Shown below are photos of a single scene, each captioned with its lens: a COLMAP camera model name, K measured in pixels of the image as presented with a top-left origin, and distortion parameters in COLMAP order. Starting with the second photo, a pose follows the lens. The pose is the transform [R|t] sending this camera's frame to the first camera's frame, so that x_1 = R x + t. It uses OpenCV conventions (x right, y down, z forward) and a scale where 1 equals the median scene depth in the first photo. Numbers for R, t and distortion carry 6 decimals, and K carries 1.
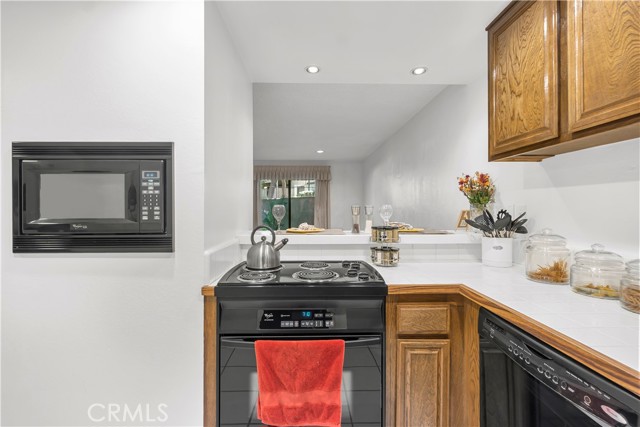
lens RADIAL K [[288.5, 0, 316.5], [0, 288.5, 208.3], [0, 0, 1]] dist [-0.001508, 0.000061]
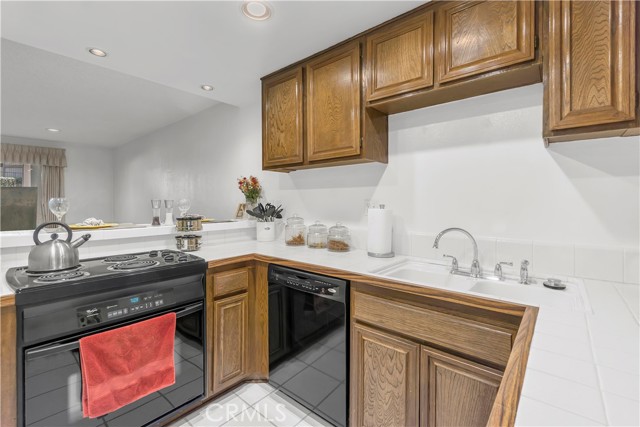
lens RADIAL K [[283.0, 0, 316.1], [0, 283.0, 202.9], [0, 0, 1]] dist [-0.003551, -0.000254]
pose [[0.671432, -0.002720, 0.741061, -0.329770], [0.001019, 0.999996, 0.002747, 0.000607], [-0.741066, -0.001090, 0.671432, -0.193586]]
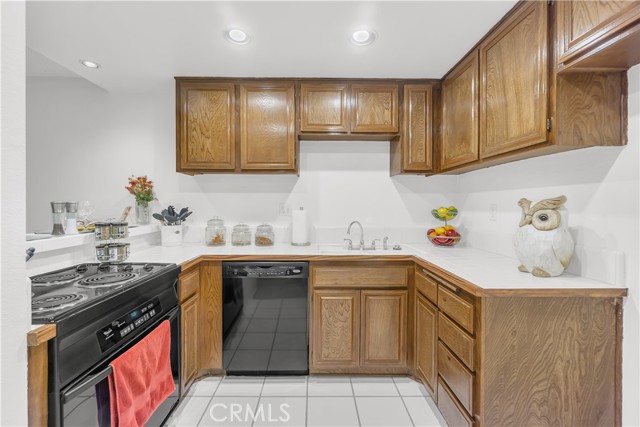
lens RADIAL K [[276.6, 0, 317.1], [0, 276.6, 206.8], [0, 0, 1]] dist [-0.002170, 0.000567]
pose [[0.005583, -0.008944, 0.999944, -0.878218], [-0.002628, 0.999956, 0.008959, -0.005157], [-0.999981, -0.002678, 0.005559, 0.344897]]
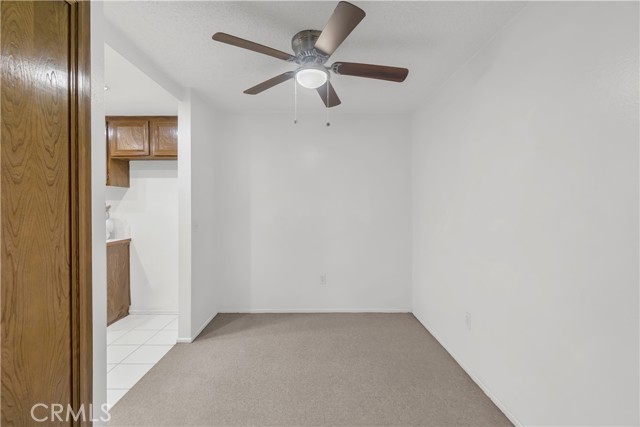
lens RADIAL K [[277.9, 0, 309.6], [0, 277.9, 209.7], [0, 0, 1]] dist [0.000757, 0.000514]
pose [[-0.999953, -0.002060, 0.009525, -1.594013], [-0.001913, 0.999879, 0.015428, -0.038544], [-0.009556, 0.015409, -0.999836, 1.770672]]
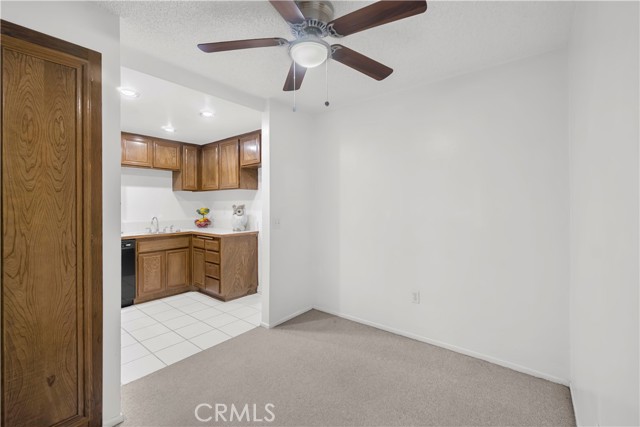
lens RADIAL K [[276.6, 0, 317.1], [0, 276.6, 206.8], [0, 0, 1]] dist [-0.002170, 0.000567]
pose [[-0.765878, -0.004092, 0.642973, -2.384756], [0.002588, 0.999952, 0.009447, -0.036500], [-0.642980, 0.008899, -0.765831, 1.246431]]
